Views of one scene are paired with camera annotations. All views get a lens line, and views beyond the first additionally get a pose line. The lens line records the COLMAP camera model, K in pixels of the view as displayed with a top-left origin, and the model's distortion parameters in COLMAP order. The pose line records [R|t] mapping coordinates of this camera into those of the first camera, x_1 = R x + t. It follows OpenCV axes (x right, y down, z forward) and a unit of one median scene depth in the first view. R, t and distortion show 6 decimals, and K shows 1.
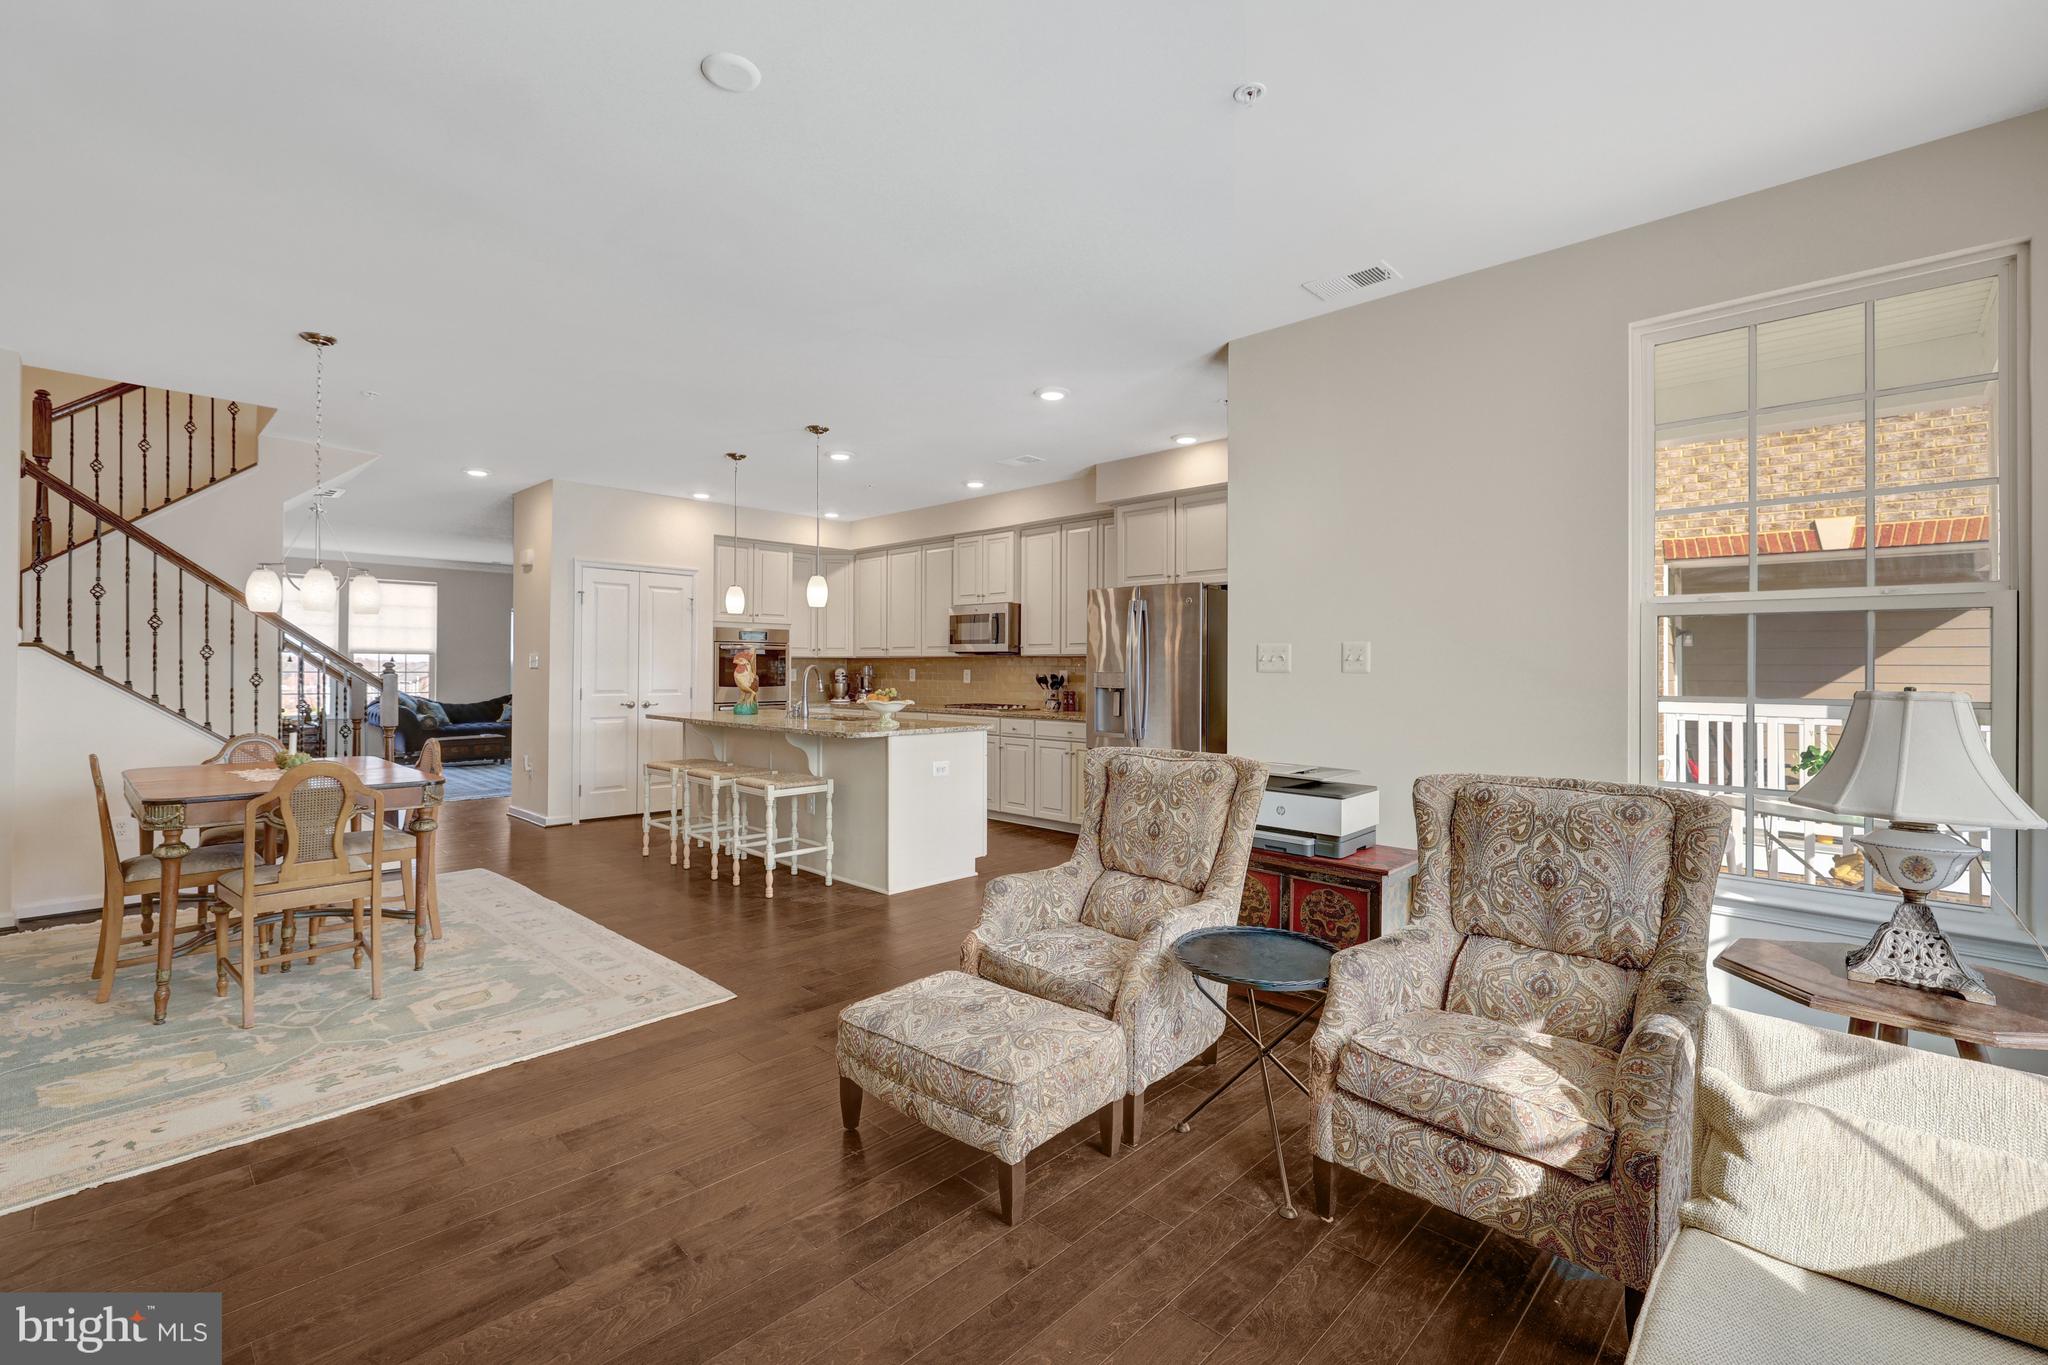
lens RADIAL K [[891.0, 0, 1018.2], [0, 891.0, 667.8], [0, 0, 1]] dist [0.000559, 0.000430]
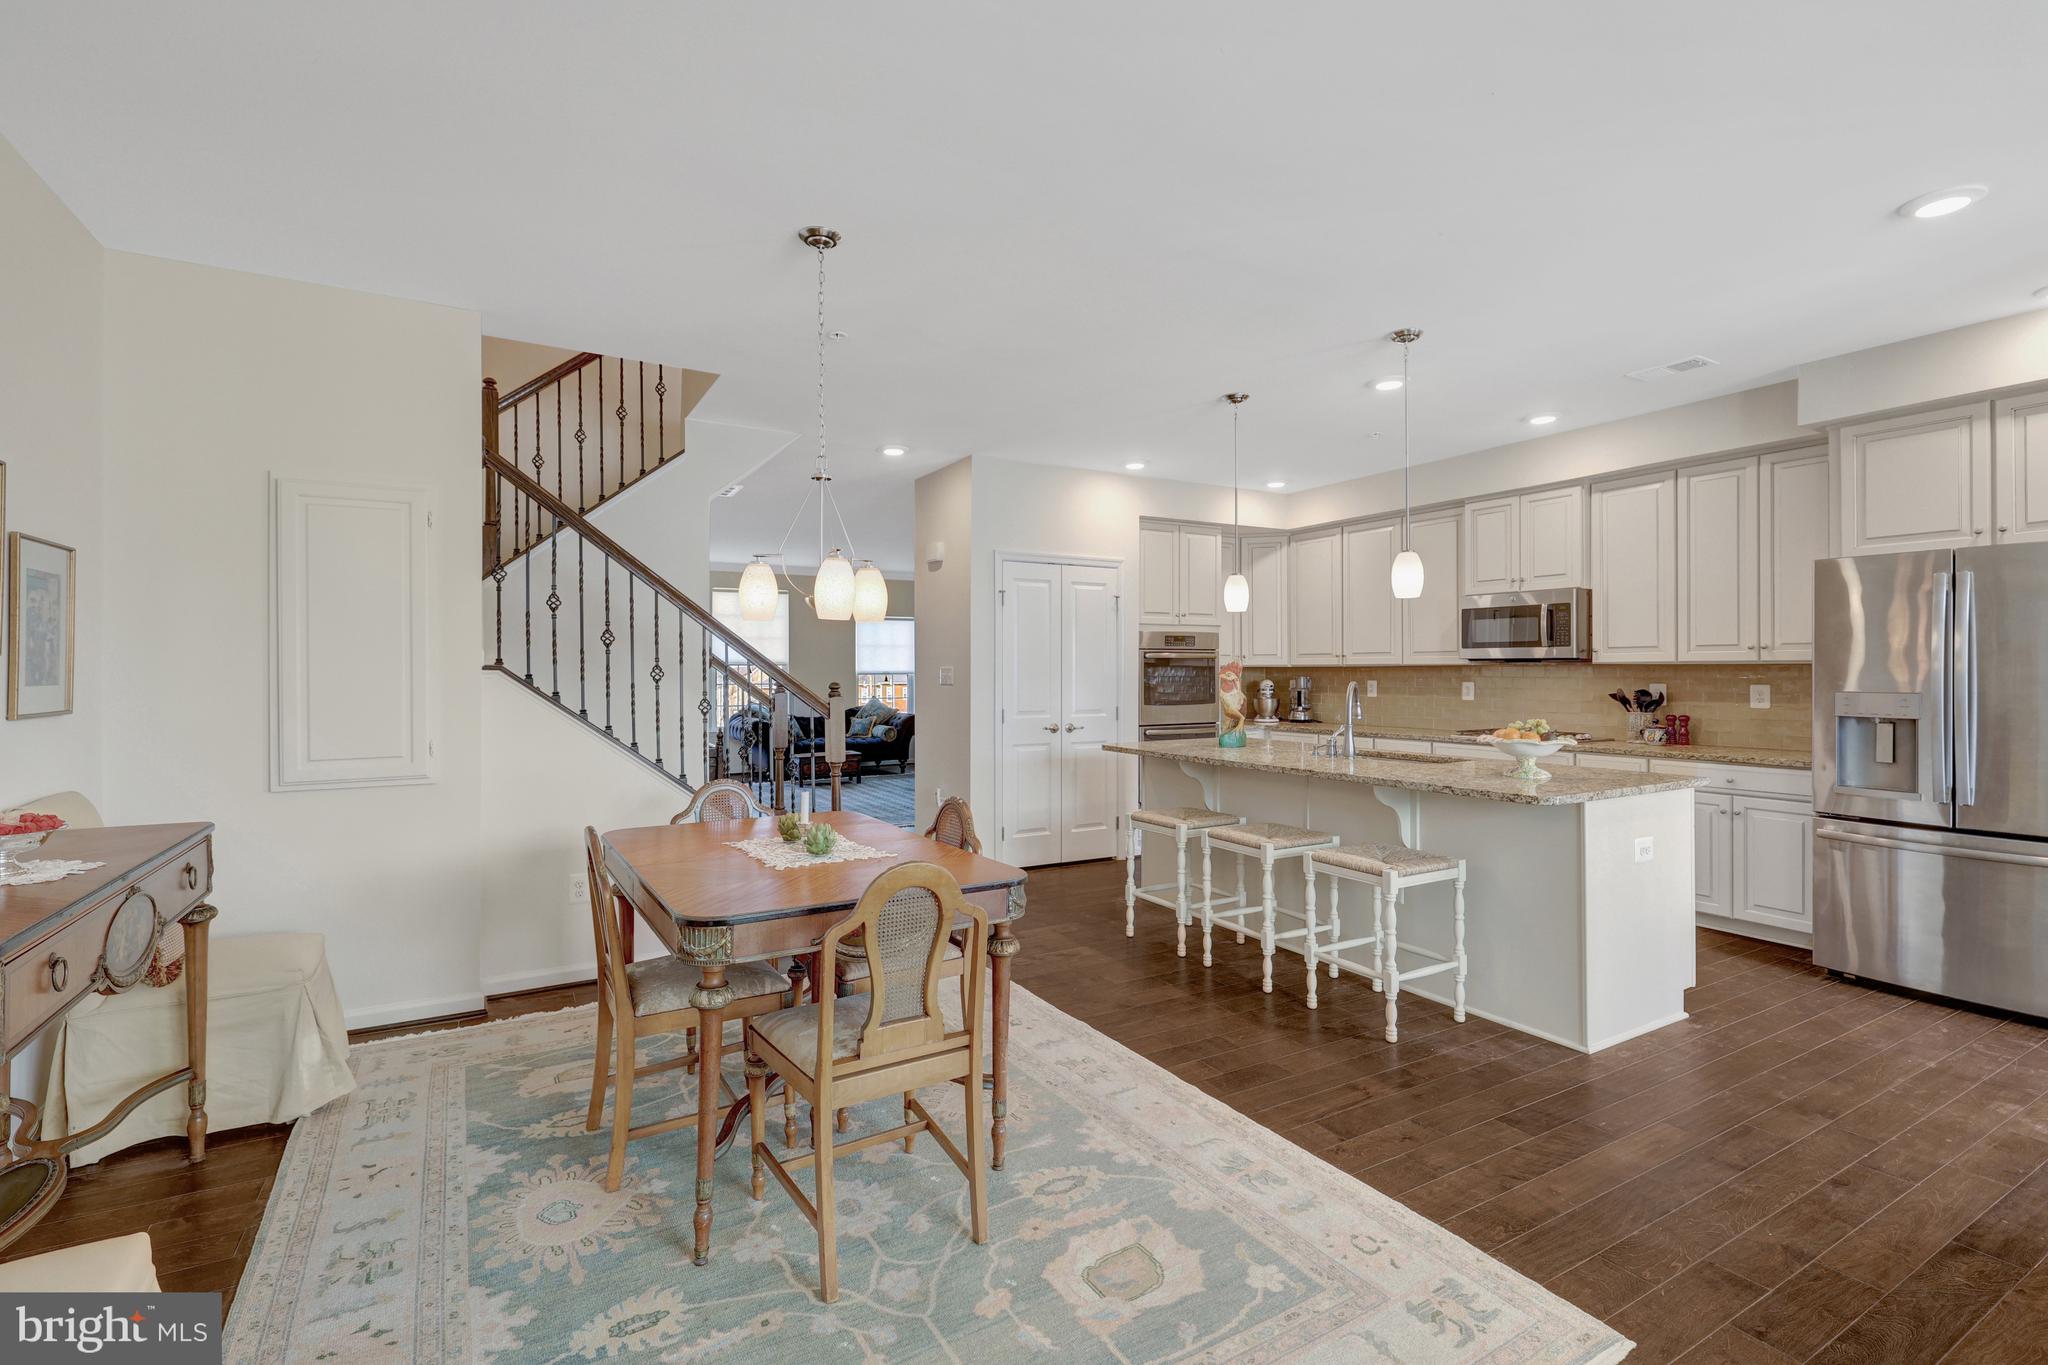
lens RADIAL K [[929.2, 0, 1019.0], [0, 929.2, 676.8], [0, 0, 1]] dist [0.000759, -0.000933]
pose [[0.961294, -0.005495, -0.275470, -0.304332], [0.007402, 0.999955, 0.005883, -0.014594], [0.275426, -0.007694, 0.961292, 0.231233]]
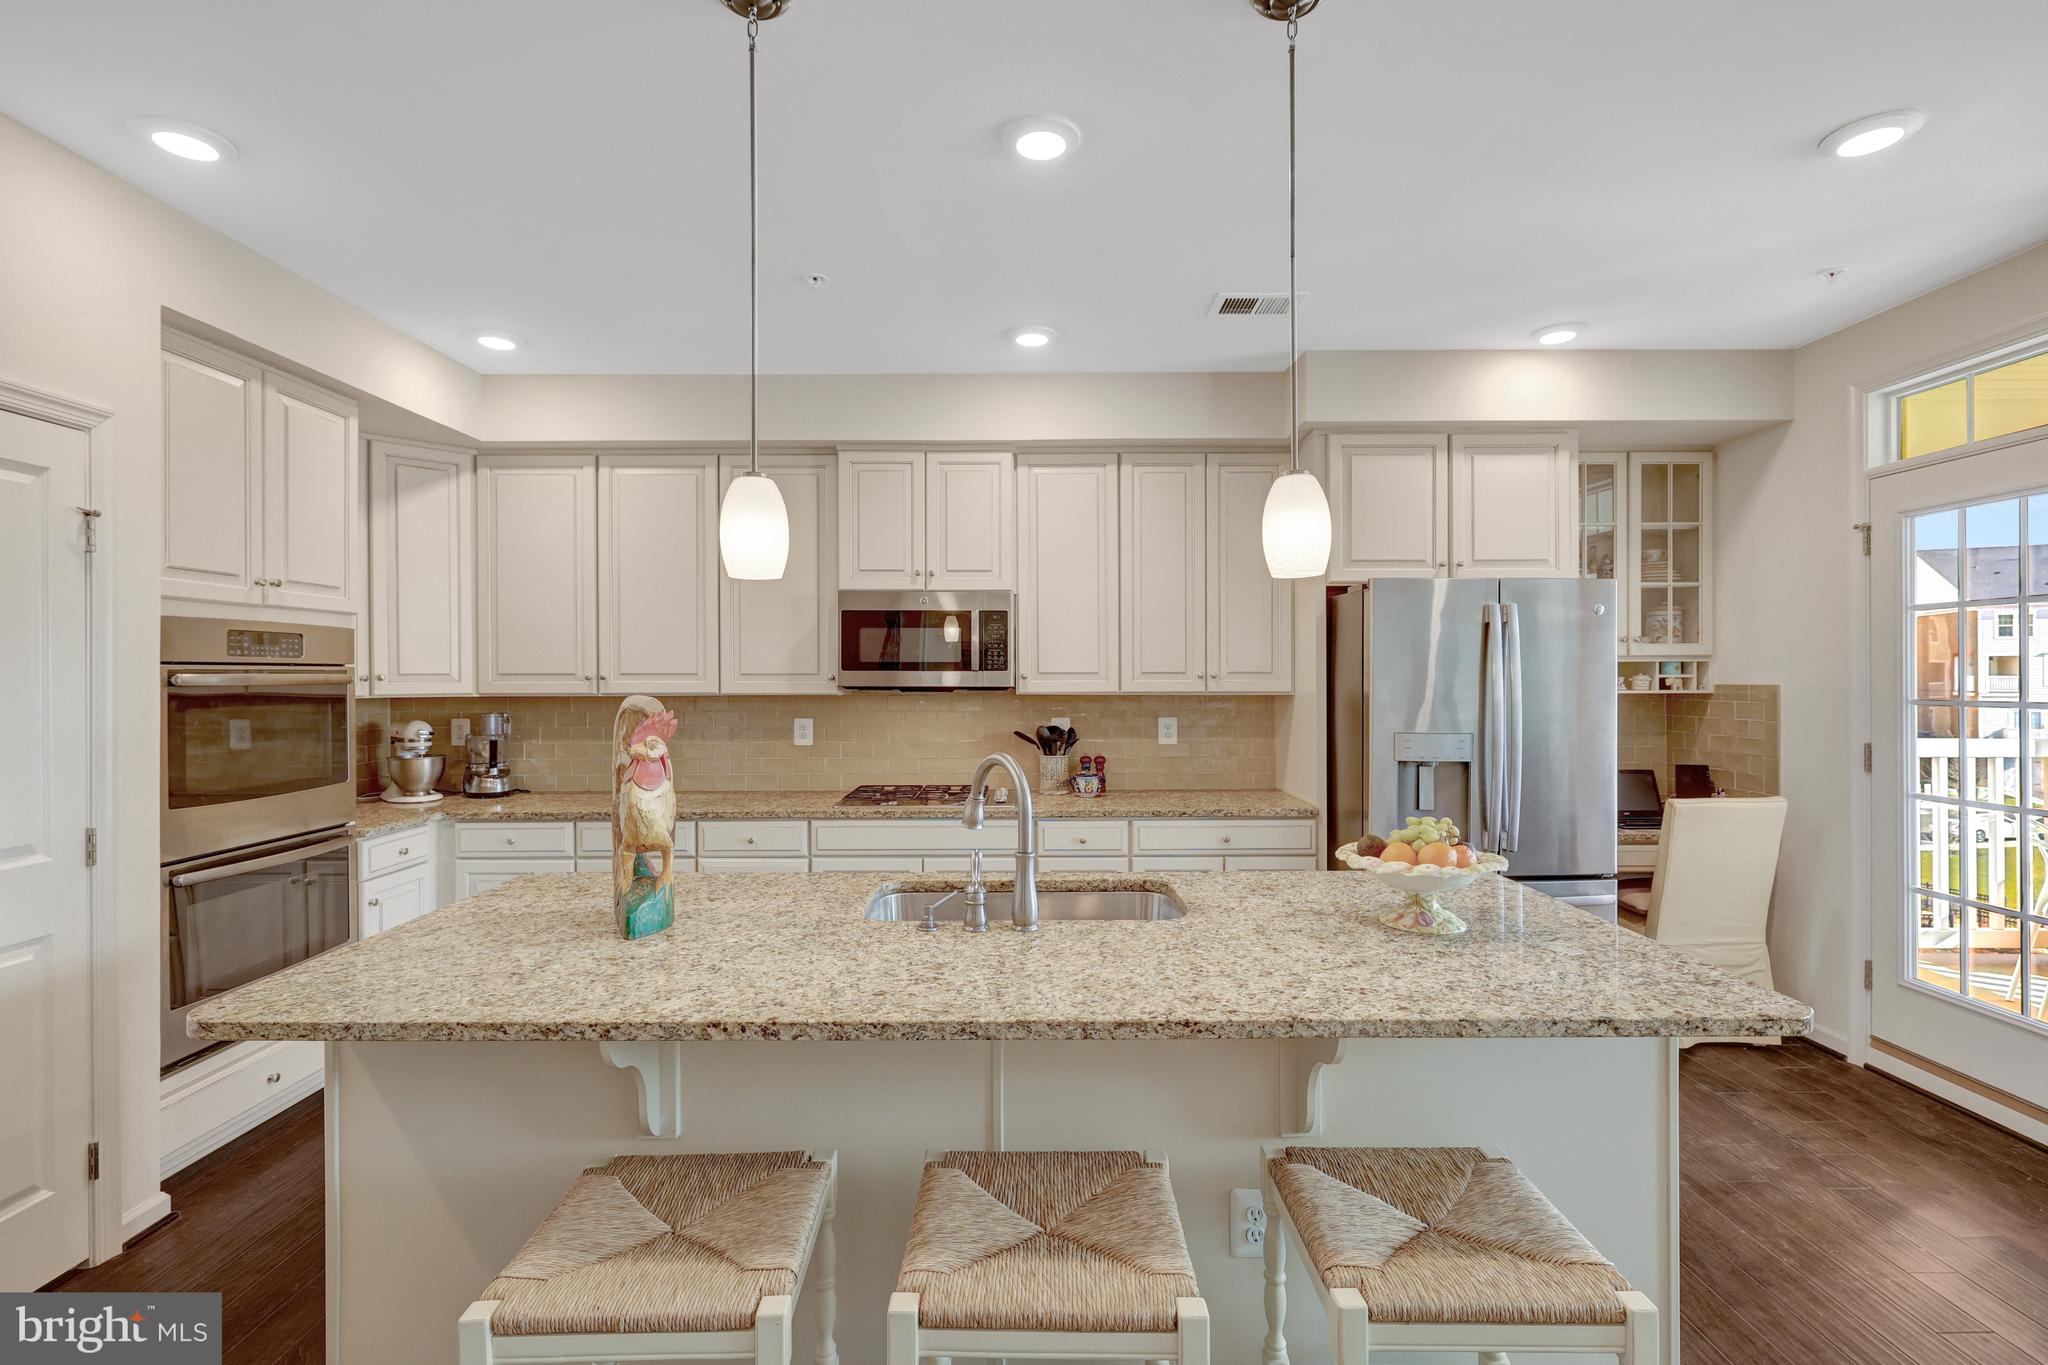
lens RADIAL K [[929.2, 0, 1031.4], [0, 929.2, 679.5], [0, 0, 1]] dist [0.000759, -0.000933]
pose [[0.711266, -0.010070, 0.702851, -0.499429], [0.005549, 0.999947, 0.008711, -0.035895], [-0.702901, -0.002296, 0.711284, 0.807142]]
